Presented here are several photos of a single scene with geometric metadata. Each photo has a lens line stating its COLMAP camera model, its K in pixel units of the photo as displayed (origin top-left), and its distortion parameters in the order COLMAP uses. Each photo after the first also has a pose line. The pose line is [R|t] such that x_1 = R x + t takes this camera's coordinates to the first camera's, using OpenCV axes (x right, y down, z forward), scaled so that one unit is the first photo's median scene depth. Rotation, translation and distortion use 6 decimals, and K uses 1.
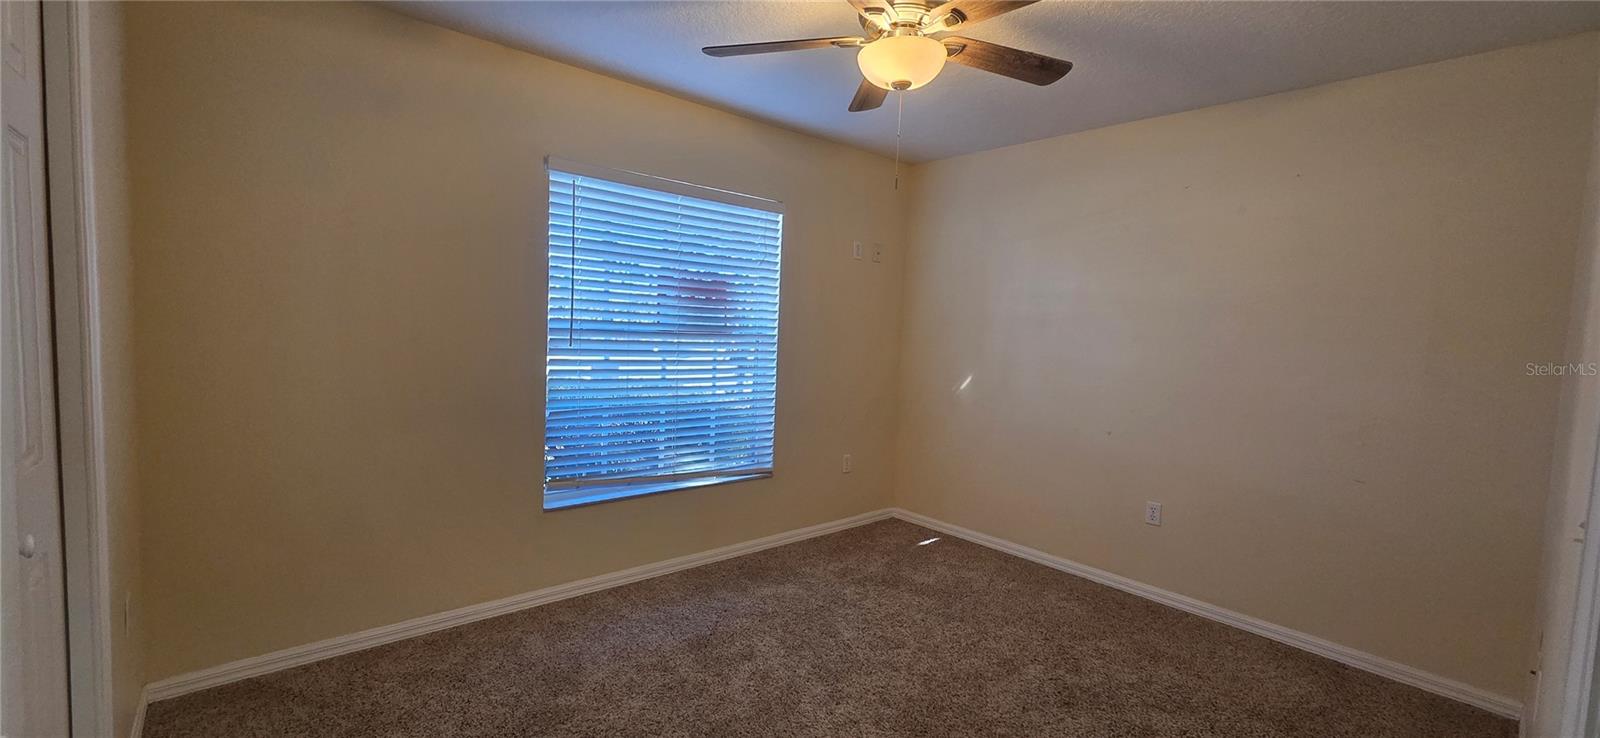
lens RADIAL K [[652.7, 0, 794.1], [0, 652.7, 366.3], [0, 0, 1]] dist [0.001434, 0.000740]
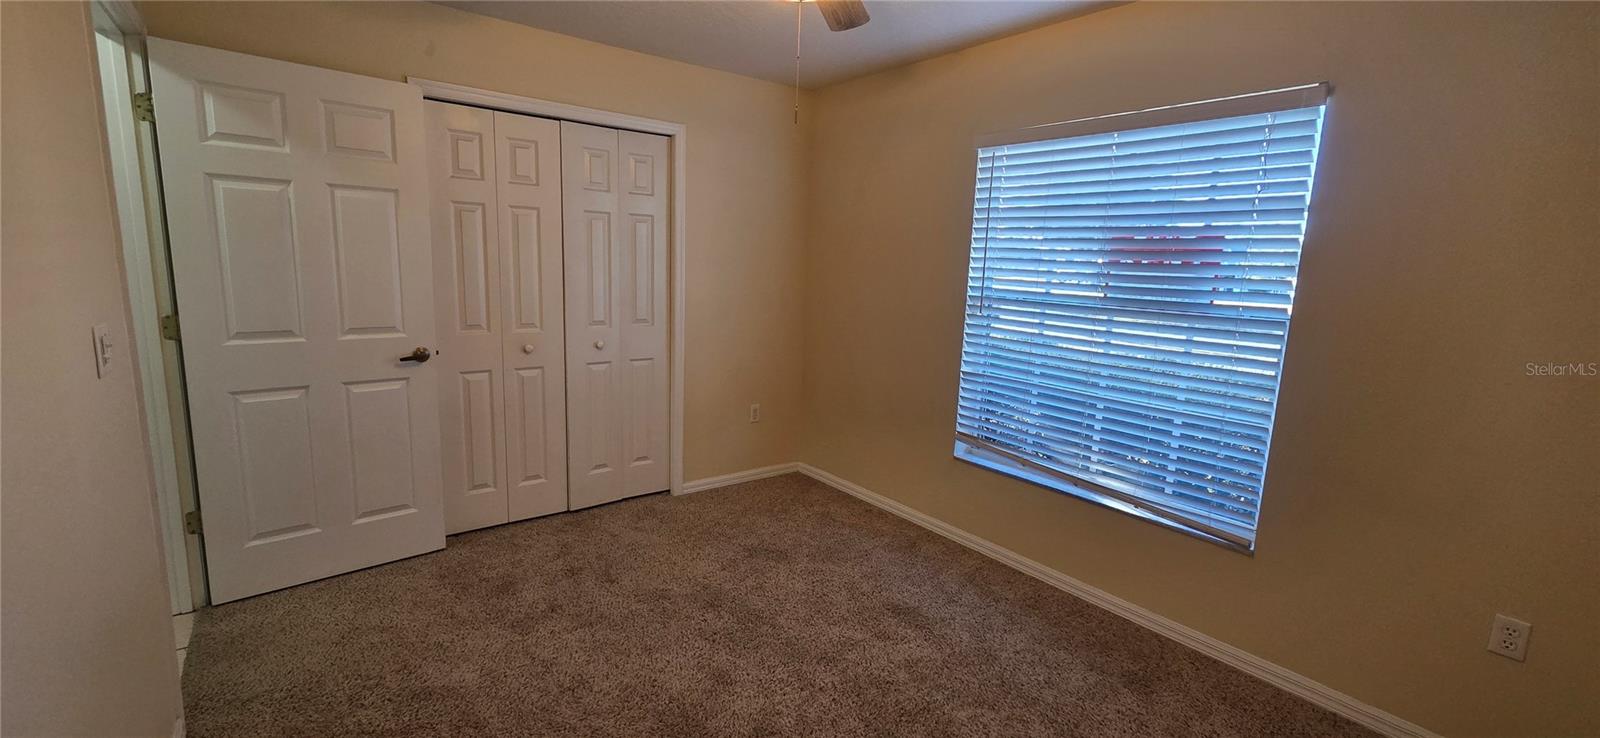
lens RADIAL K [[652.7, 0, 793.7], [0, 652.7, 370.1], [0, 0, 1]] dist [0.001434, 0.000740]
pose [[-0.058755, 0.122852, -0.990684, 0.655861], [-0.105474, 0.986080, 0.128537, -0.039604], [0.992685, 0.112043, -0.044980, 0.678787]]
